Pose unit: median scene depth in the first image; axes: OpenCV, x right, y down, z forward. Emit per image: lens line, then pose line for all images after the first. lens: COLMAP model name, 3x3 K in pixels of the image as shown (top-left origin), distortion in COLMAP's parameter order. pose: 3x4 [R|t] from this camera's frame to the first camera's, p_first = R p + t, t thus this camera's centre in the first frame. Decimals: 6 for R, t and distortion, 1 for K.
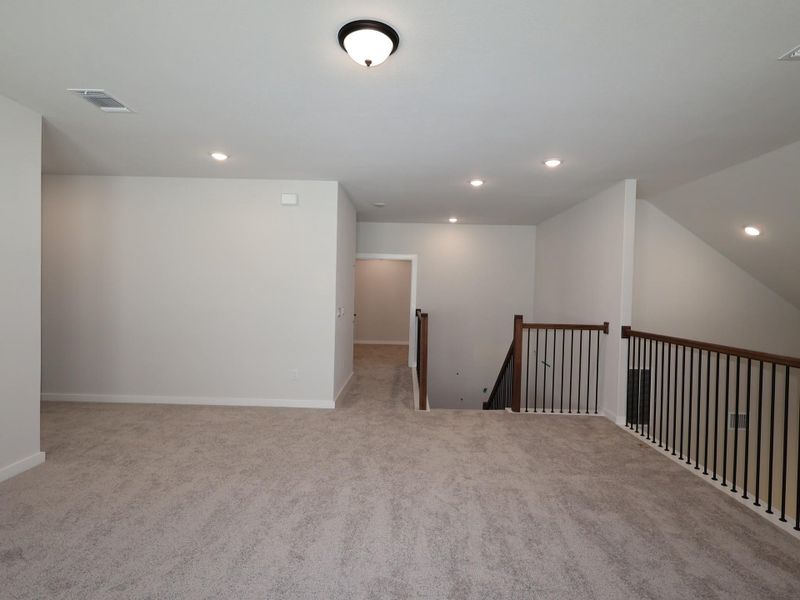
lens RADIAL K [[416.2, 0, 399.5], [0, 416.2, 300.7], [0, 0, 1]] dist [-0.006009, 0.002149]
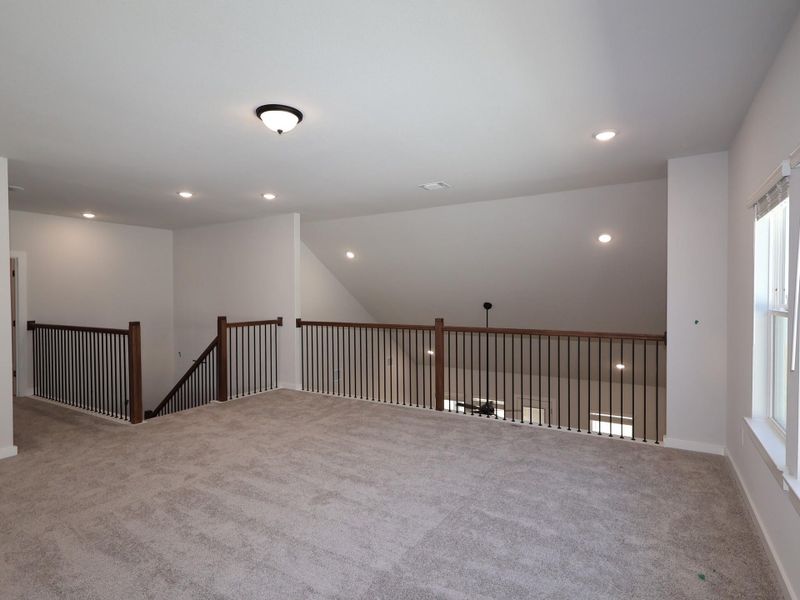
lens RADIAL K [[416.2, 0, 400.6], [0, 416.2, 302.0], [0, 0, 1]] dist [-0.006009, 0.002149]
pose [[0.512956, -0.041576, 0.857408, -0.485524], [0.036445, 0.998981, 0.026638, -0.019646], [-0.857641, 0.017584, 0.513948, -0.009674]]
